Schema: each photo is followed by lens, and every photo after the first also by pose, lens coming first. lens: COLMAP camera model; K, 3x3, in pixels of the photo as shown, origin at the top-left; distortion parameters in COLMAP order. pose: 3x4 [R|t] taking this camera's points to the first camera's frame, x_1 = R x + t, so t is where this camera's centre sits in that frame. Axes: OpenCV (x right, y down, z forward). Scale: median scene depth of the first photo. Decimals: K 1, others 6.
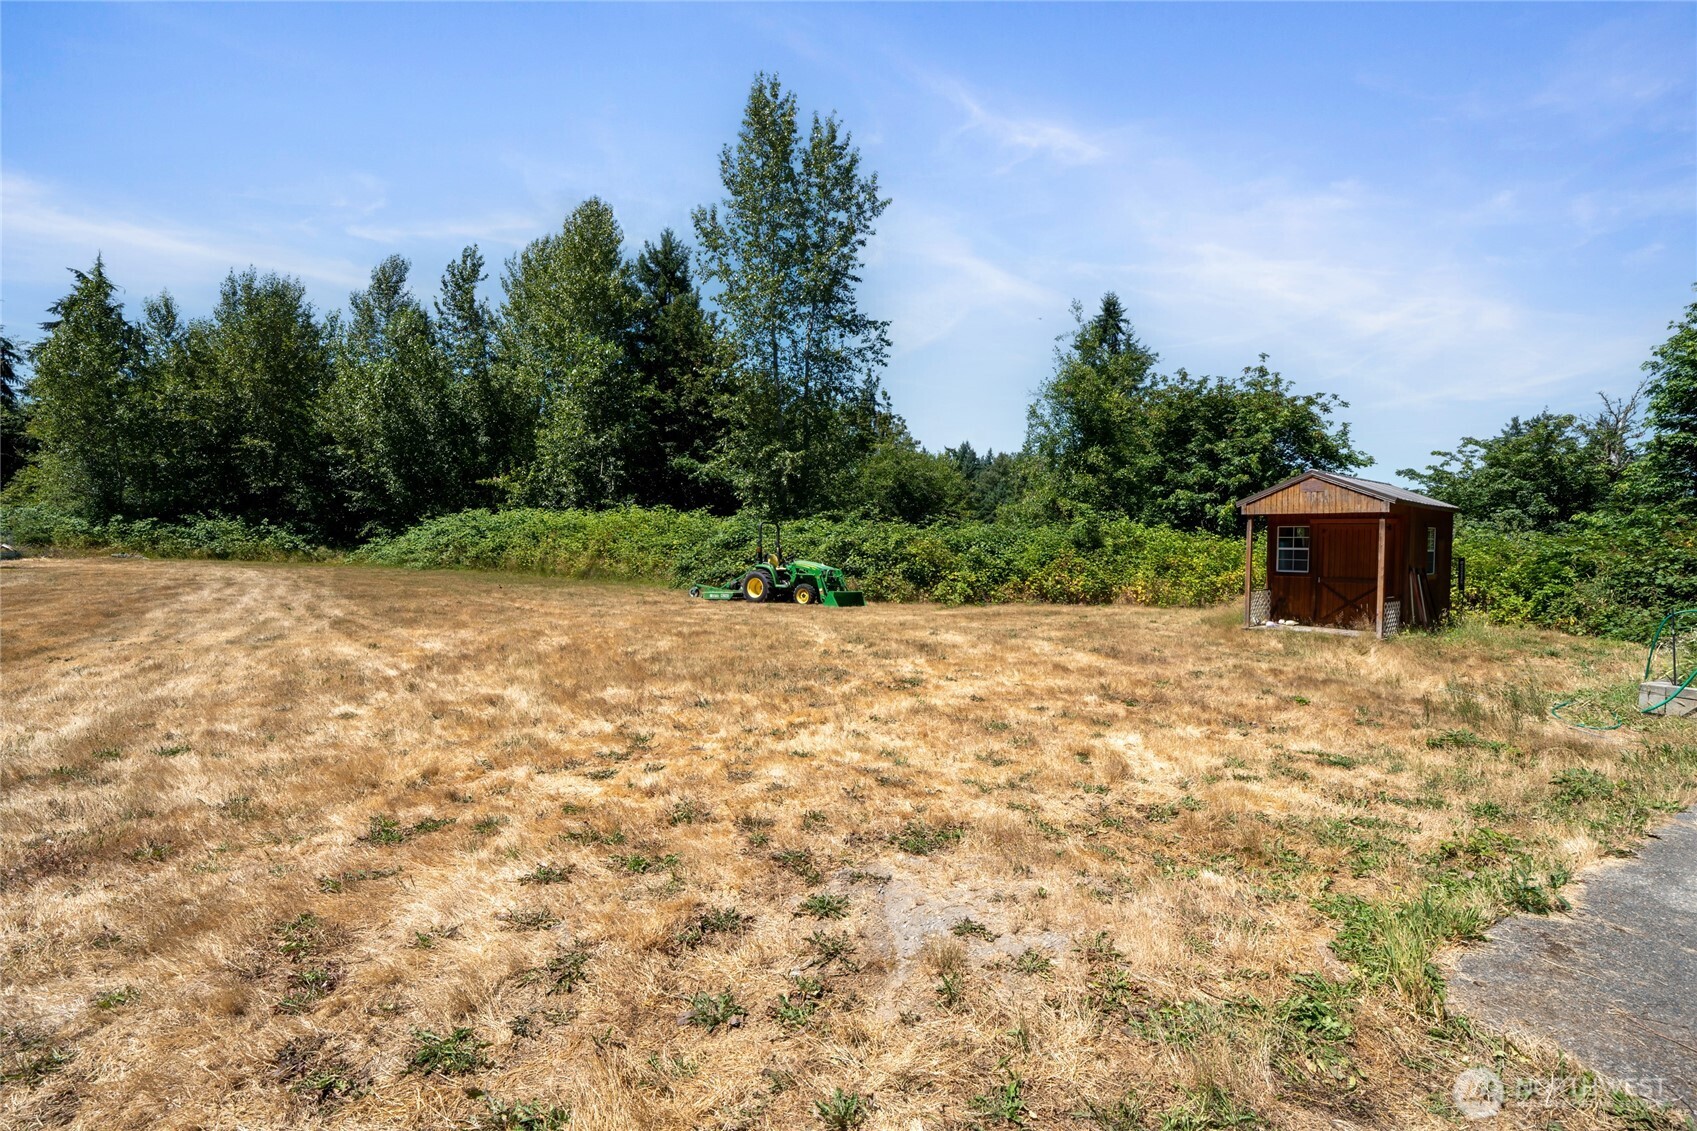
lens RADIAL K [[793.6, 0, 848.5], [0, 793.6, 565.5], [0, 0, 1]] dist [-0.000636, 0.000247]
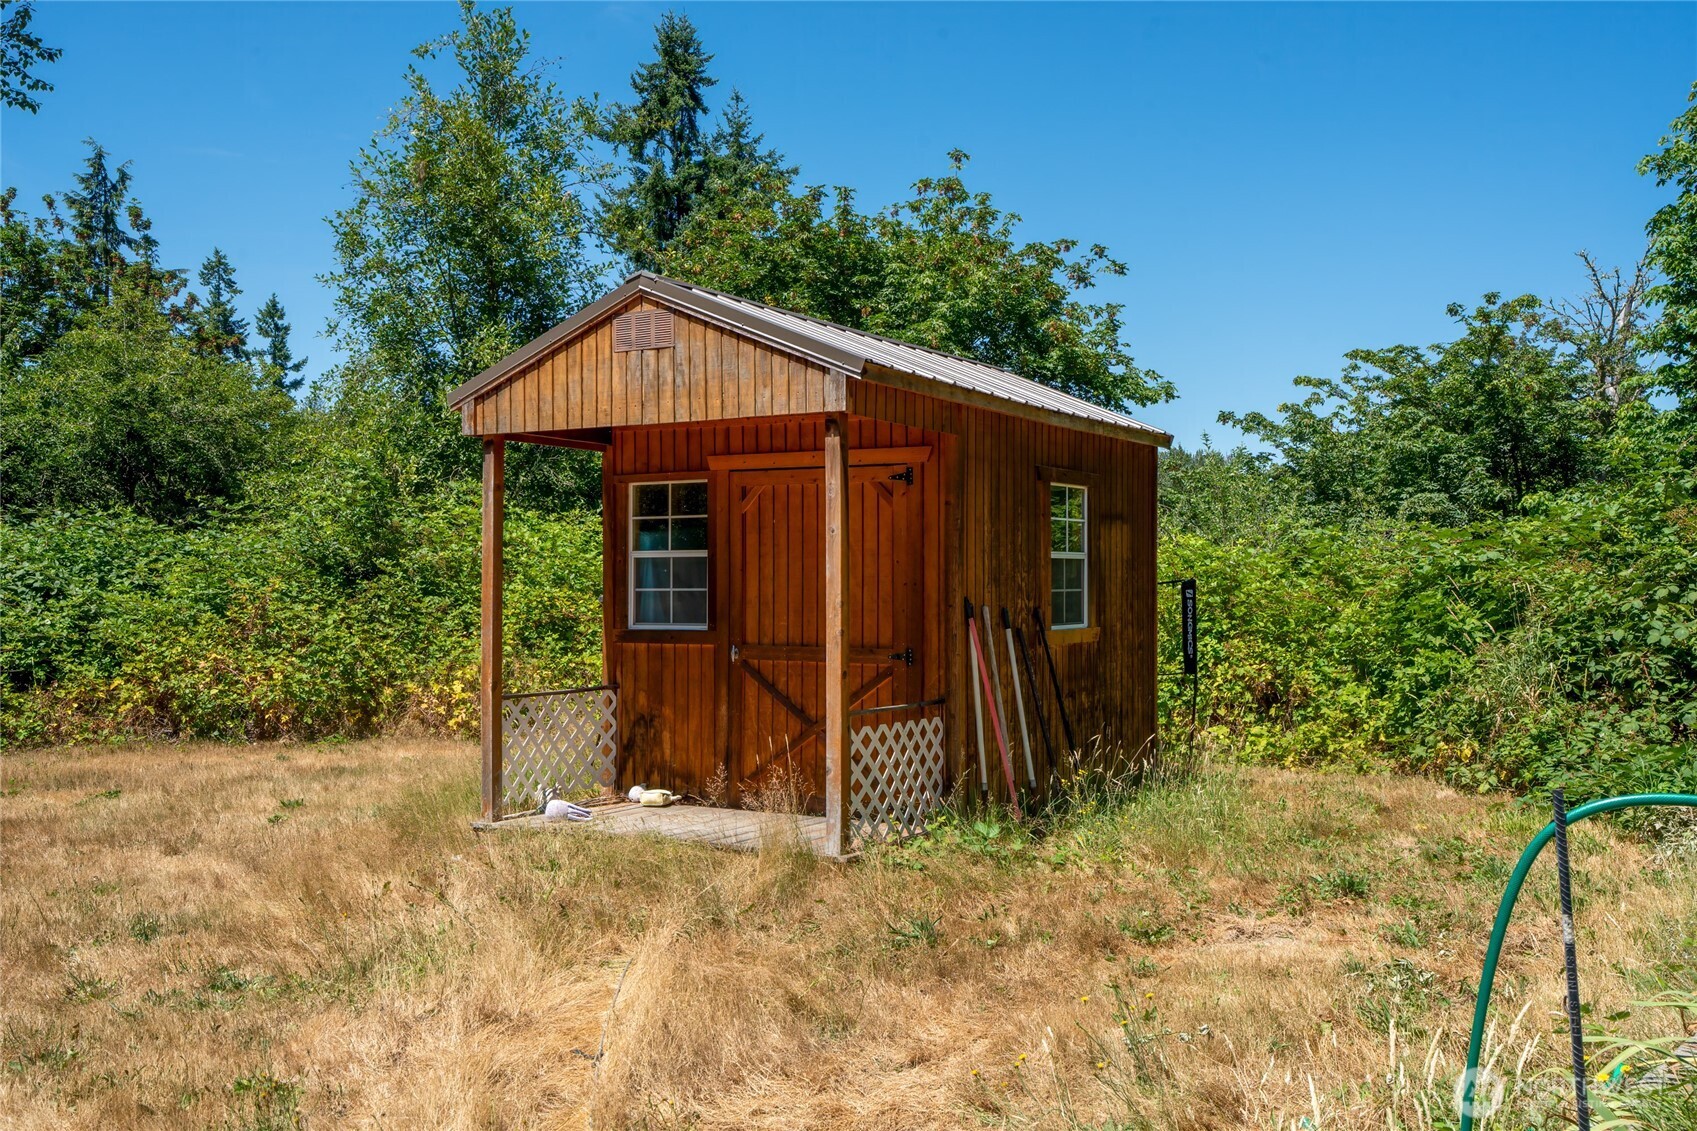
lens RADIAL K [[1437.2, 0, 848.2], [0, 1437.2, 608.6], [0, 0, 1]] dist [0.098442, -0.153031]
pose [[0.966343, -0.014987, 0.256822, 0.284389], [0.020294, 0.999632, -0.018024, 0.006714], [-0.256457, 0.022629, 0.966291, 0.259677]]
